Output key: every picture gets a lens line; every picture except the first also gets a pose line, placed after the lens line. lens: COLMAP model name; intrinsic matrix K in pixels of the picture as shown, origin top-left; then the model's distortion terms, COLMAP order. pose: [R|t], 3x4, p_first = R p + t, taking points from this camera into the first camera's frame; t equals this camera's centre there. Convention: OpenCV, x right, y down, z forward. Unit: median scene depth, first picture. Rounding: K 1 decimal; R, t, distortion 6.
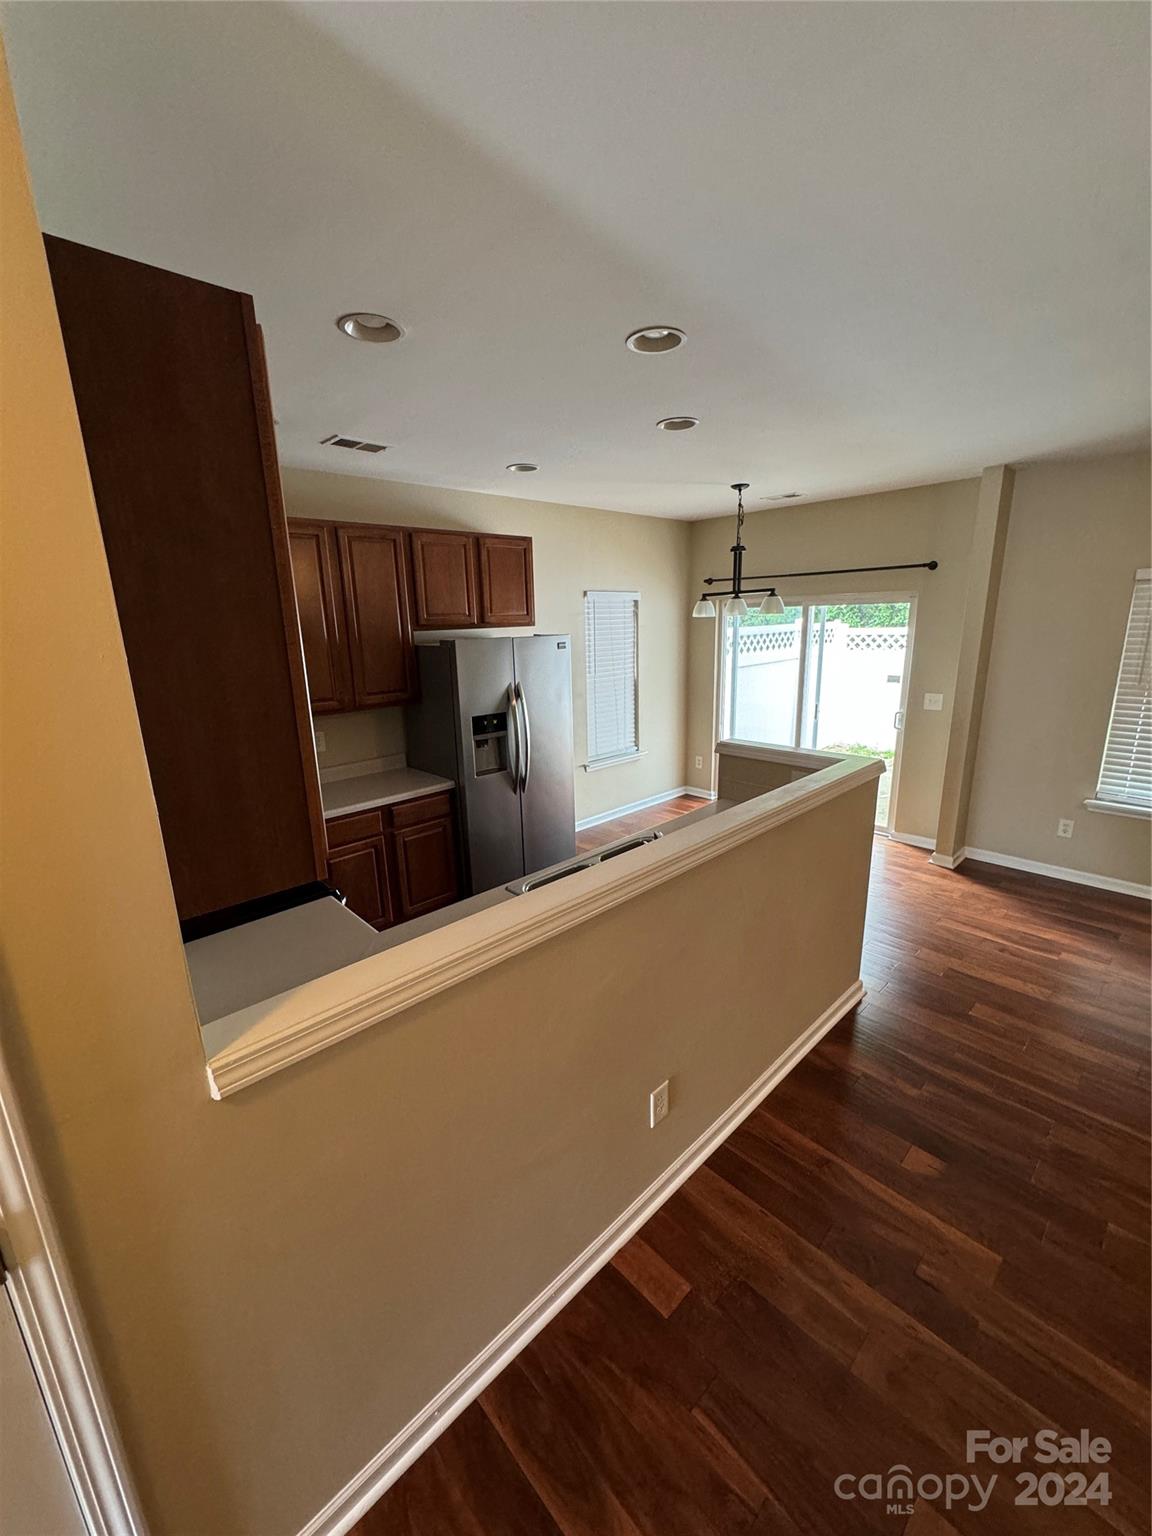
lens RADIAL K [[613.2, 0, 576.7], [0, 613.2, 768.8], [0, 0, 1]] dist [-0.001490, 0.000282]
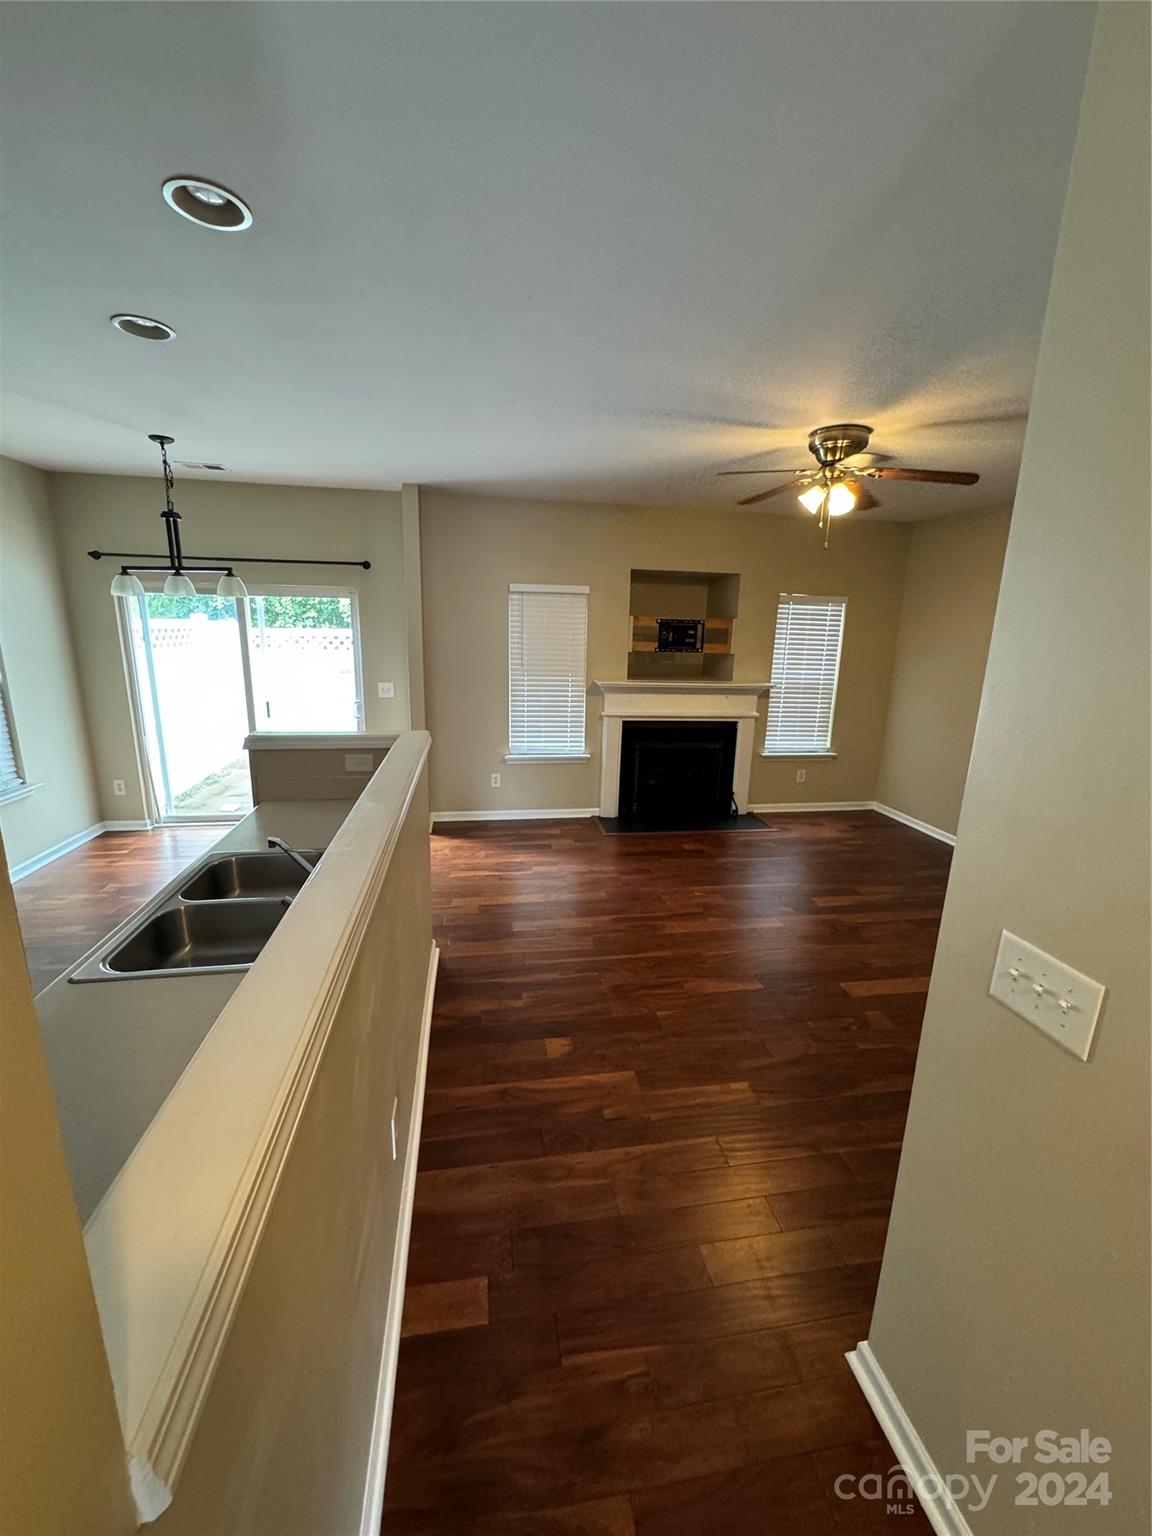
lens RADIAL K [[613.2, 0, 576.7], [0, 613.2, 768.8], [0, 0, 1]] dist [-0.001490, 0.000282]
pose [[0.558369, -0.148350, 0.816221, -0.189806], [0.163797, 0.984227, 0.066834, 0.016358], [-0.813262, 0.096377, 0.573861, 0.130942]]
